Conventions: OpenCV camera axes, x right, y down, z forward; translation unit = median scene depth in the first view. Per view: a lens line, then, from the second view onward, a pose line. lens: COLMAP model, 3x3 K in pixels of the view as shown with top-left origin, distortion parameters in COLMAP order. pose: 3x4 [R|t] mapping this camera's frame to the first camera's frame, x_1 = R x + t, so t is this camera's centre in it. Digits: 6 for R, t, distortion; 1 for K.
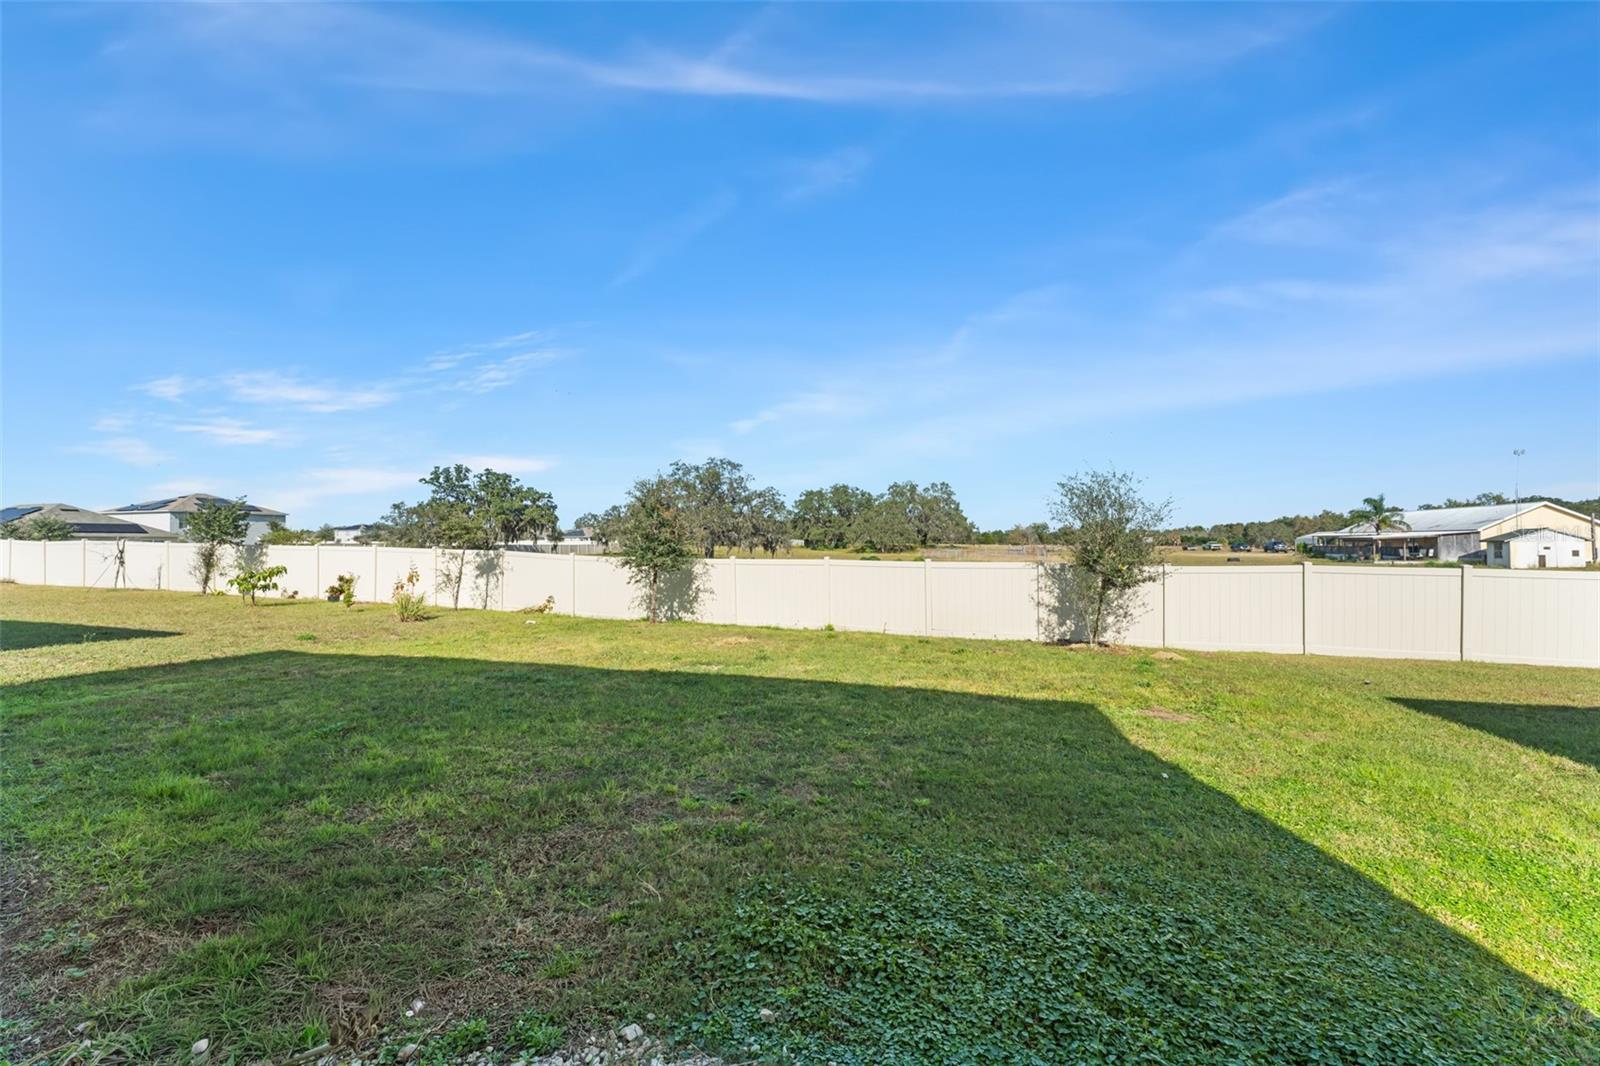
lens RADIAL K [[642.7, 0, 822.5], [0, 642.7, 530.4], [0, 0, 1]] dist [0.002161, -0.000446]
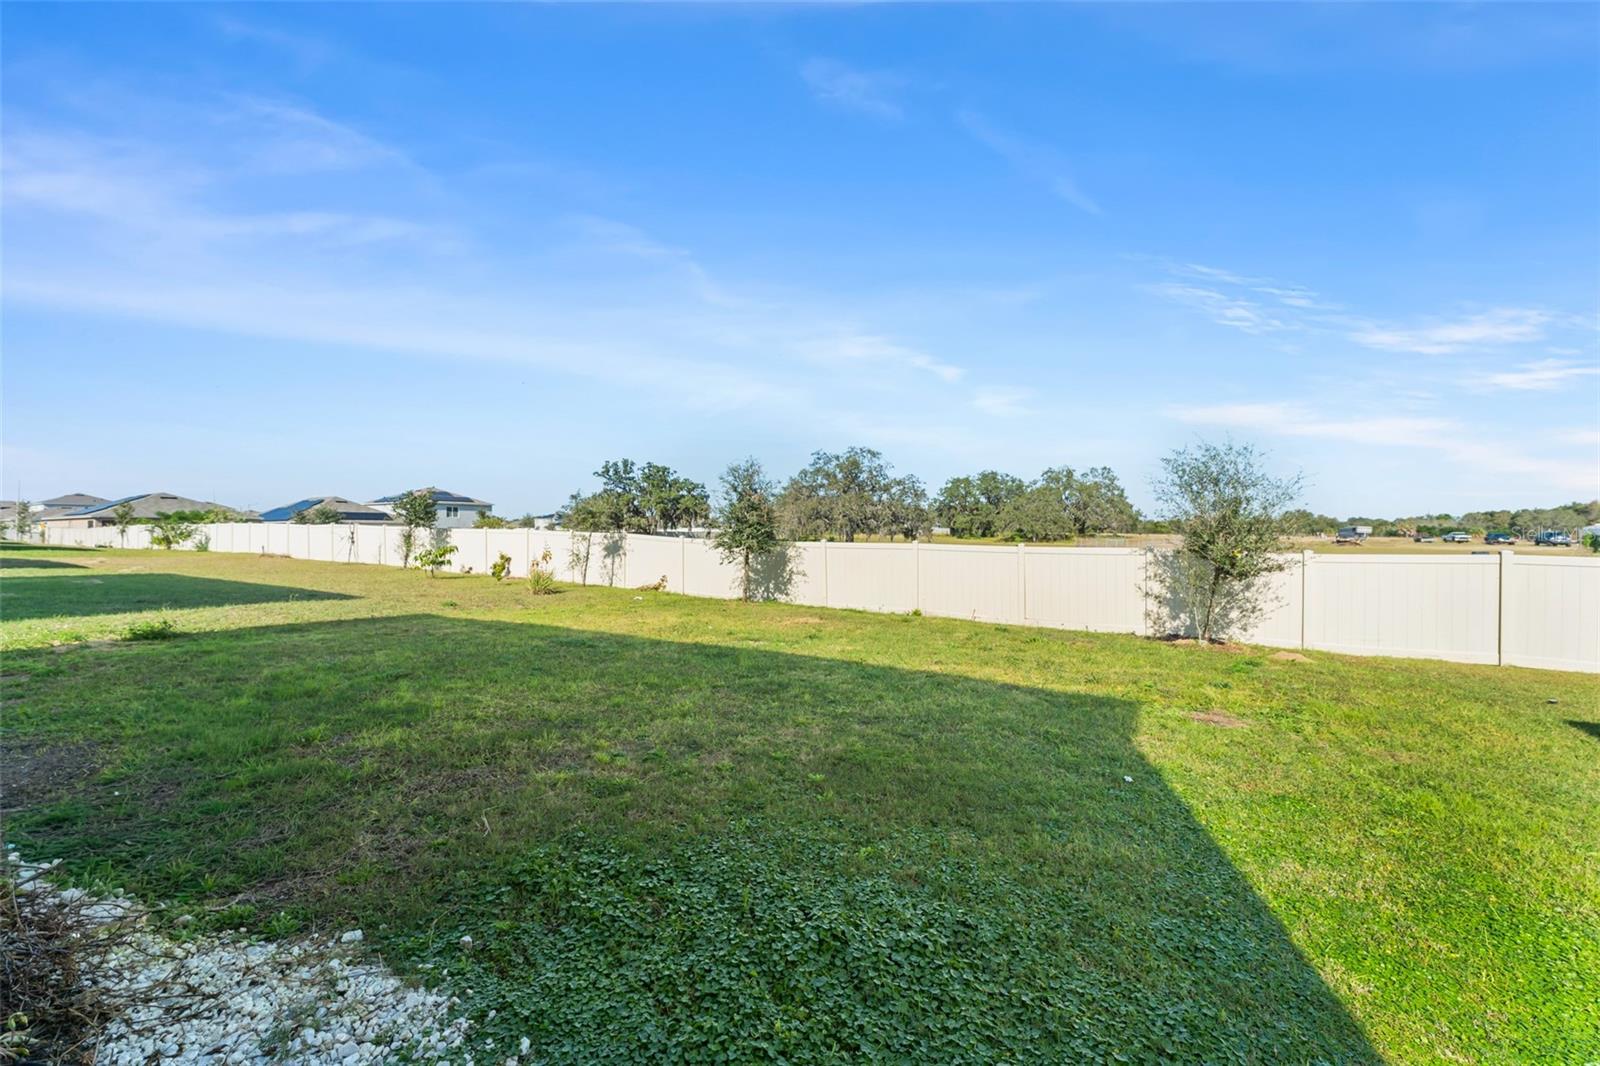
lens RADIAL K [[642.7, 0, 818.4], [0, 642.7, 521.2], [0, 0, 1]] dist [0.002161, -0.000446]
pose [[0.970796, 0.000481, -0.239905, 0.087450], [0.000241, 0.999996, 0.002981, 0.007662], [0.239905, -0.002951, 0.970792, 0.014319]]
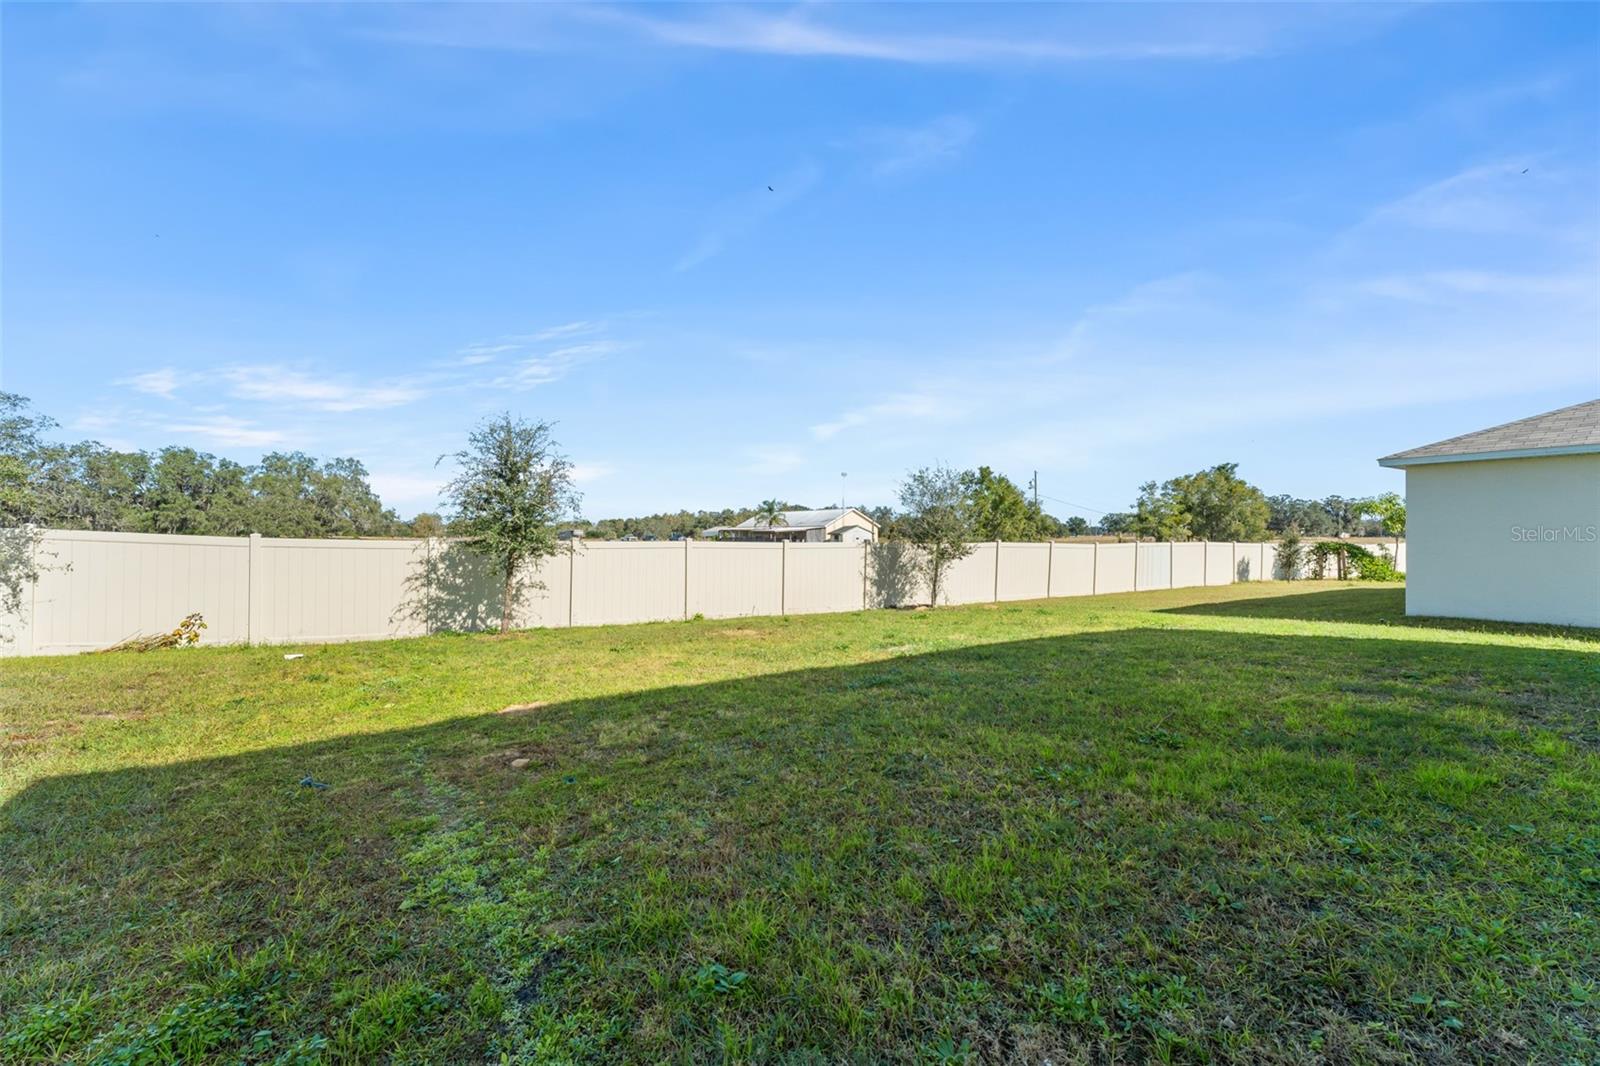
lens RADIAL K [[649.5, 0, 817.5], [0, 649.5, 530.6], [0, 0, 1]] dist [-0.002148, -0.000231]
pose [[0.643931, 0.008807, 0.765033, -0.500170], [-0.017586, 0.999840, 0.003293, 0.022143], [-0.764881, -0.015574, 0.643983, 0.261901]]
